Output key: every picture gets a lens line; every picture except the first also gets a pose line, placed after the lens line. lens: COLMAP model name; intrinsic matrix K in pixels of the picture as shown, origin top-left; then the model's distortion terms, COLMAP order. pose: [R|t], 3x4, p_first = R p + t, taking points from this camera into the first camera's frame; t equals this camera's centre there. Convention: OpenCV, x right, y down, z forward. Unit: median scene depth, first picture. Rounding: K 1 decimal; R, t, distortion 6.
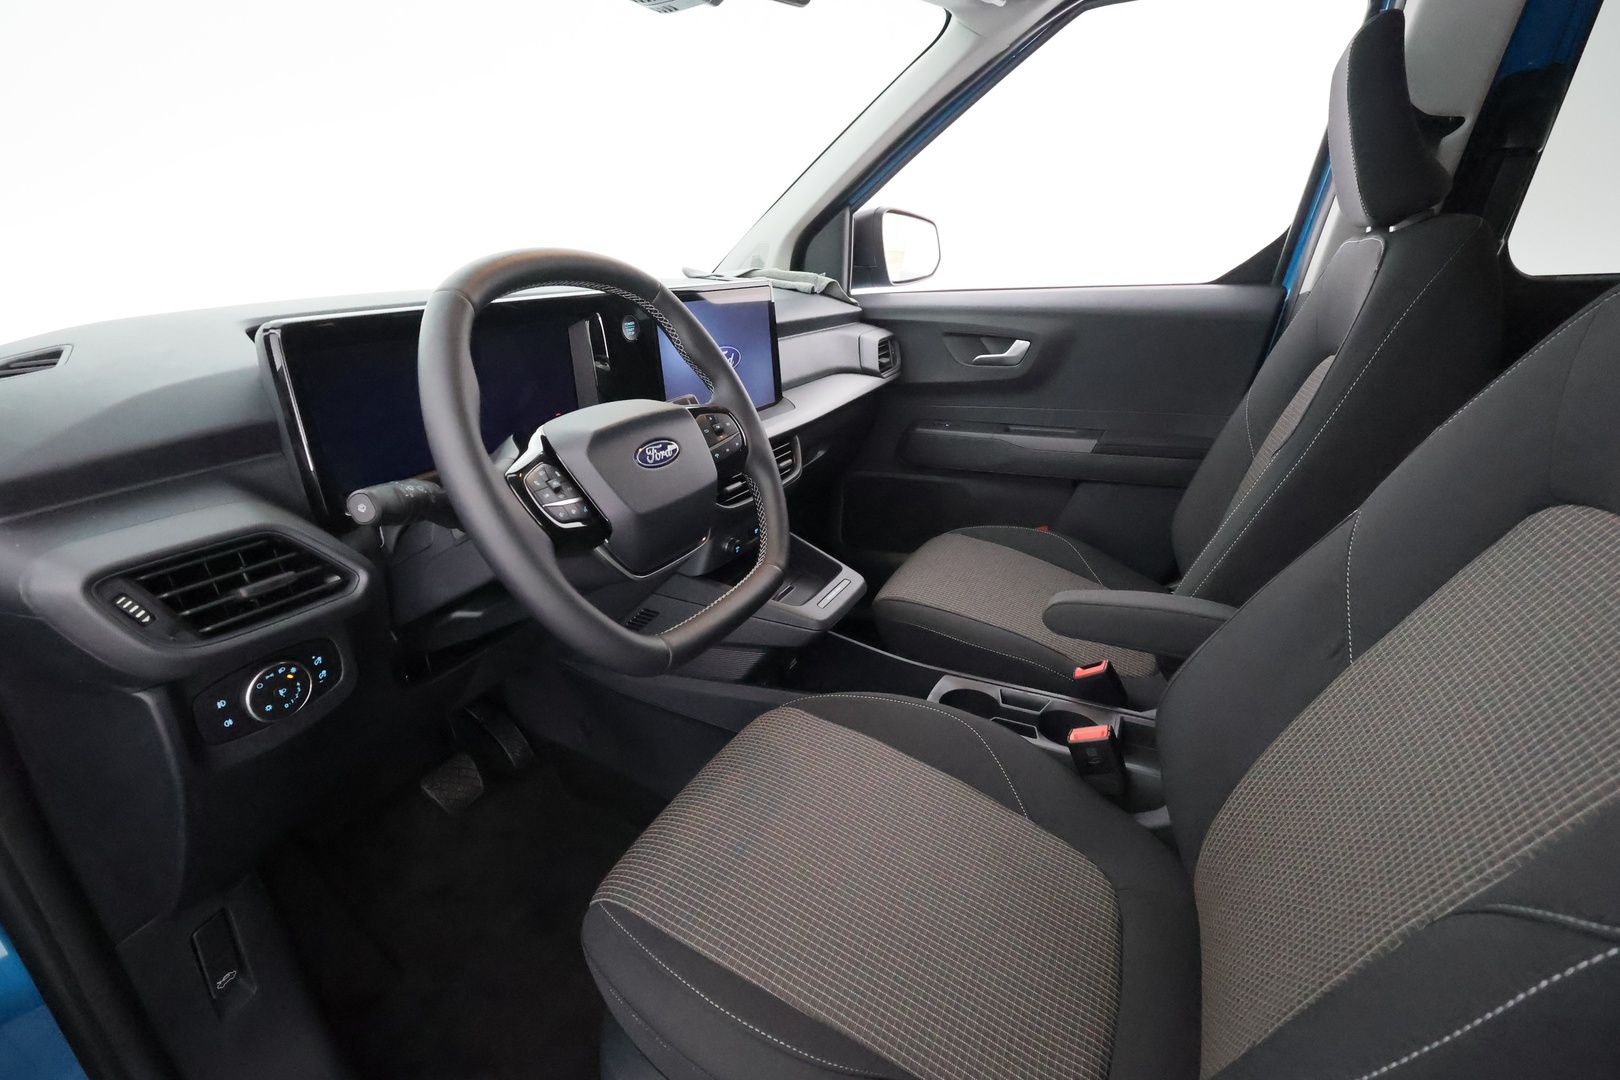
lens RADIAL K [[745.1, 0, 812.9], [0, 745.1, 539.1], [0, 0, 1]] dist [0.000558, 0.000445]
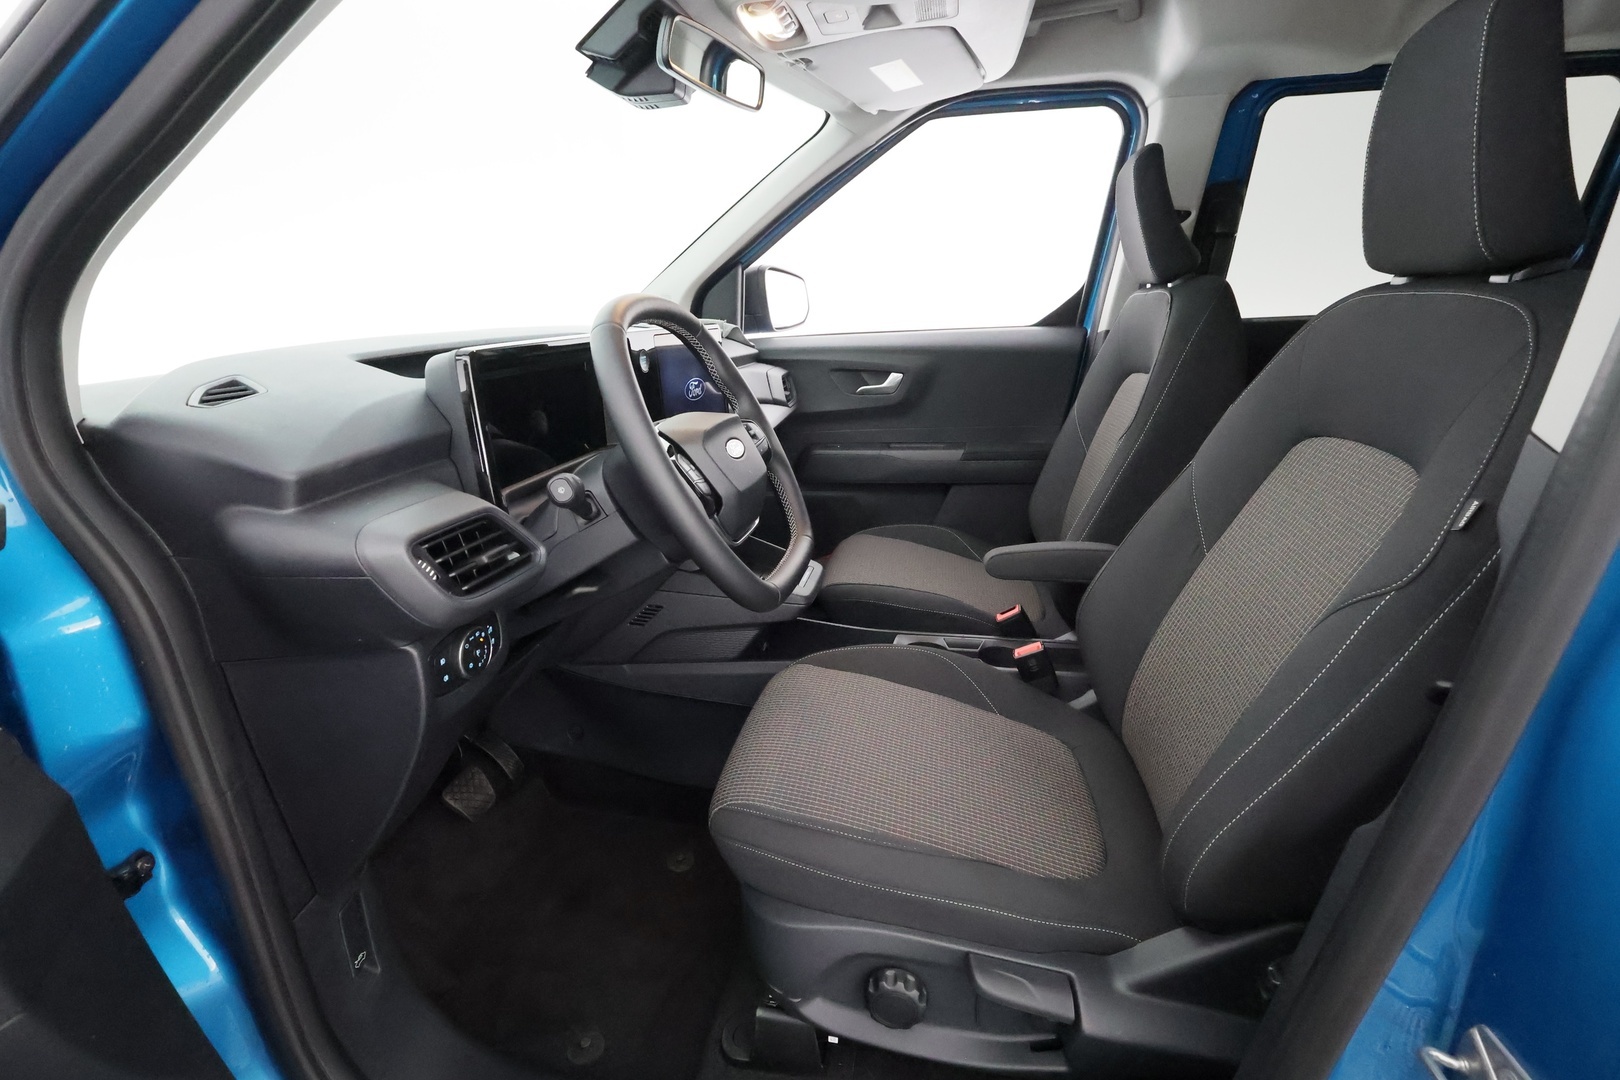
lens RADIAL K [[745.1, 0, 812.9], [0, 745.1, 539.1], [0, 0, 1]] dist [0.000558, 0.000445]
pose [[0.962573, -0.080912, 0.258664, -0.243528], [0.097719, 0.993814, -0.052773, 0.069738], [-0.252794, 0.076075, 0.964525, -0.154941]]
